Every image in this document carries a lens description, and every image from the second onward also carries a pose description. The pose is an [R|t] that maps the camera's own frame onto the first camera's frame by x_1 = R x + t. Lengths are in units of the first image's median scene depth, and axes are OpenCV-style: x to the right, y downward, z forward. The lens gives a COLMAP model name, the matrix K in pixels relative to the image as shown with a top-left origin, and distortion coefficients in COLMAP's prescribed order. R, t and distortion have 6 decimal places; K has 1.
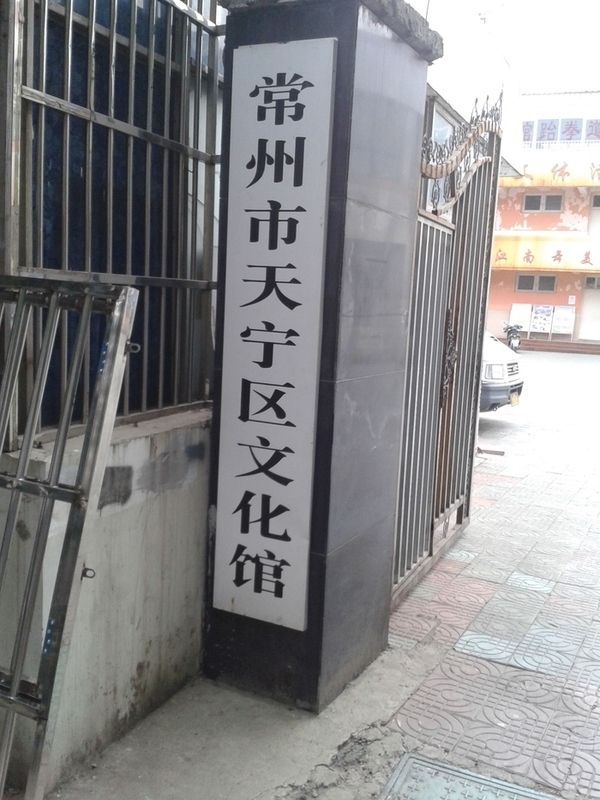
lens RADIAL K [[802.5, 0, 300.5], [0, 802.5, 392.8], [0, 0, 1]] dist [0.169098, 0.000000]
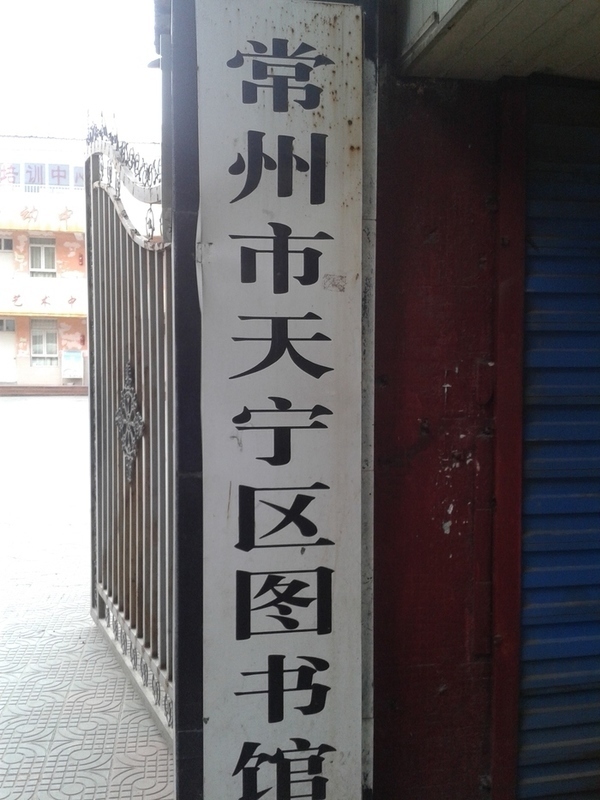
lens RADIAL K [[802.5, 0, 306.3], [0, 802.5, 401.7], [0, 0, 1]] dist [0.169098, 0.000000]
pose [[0.808261, -0.090984, 0.581752, -0.423454], [0.115542, 0.993289, -0.005183, -0.079666], [-0.577376, 0.071406, 0.813350, 0.436663]]
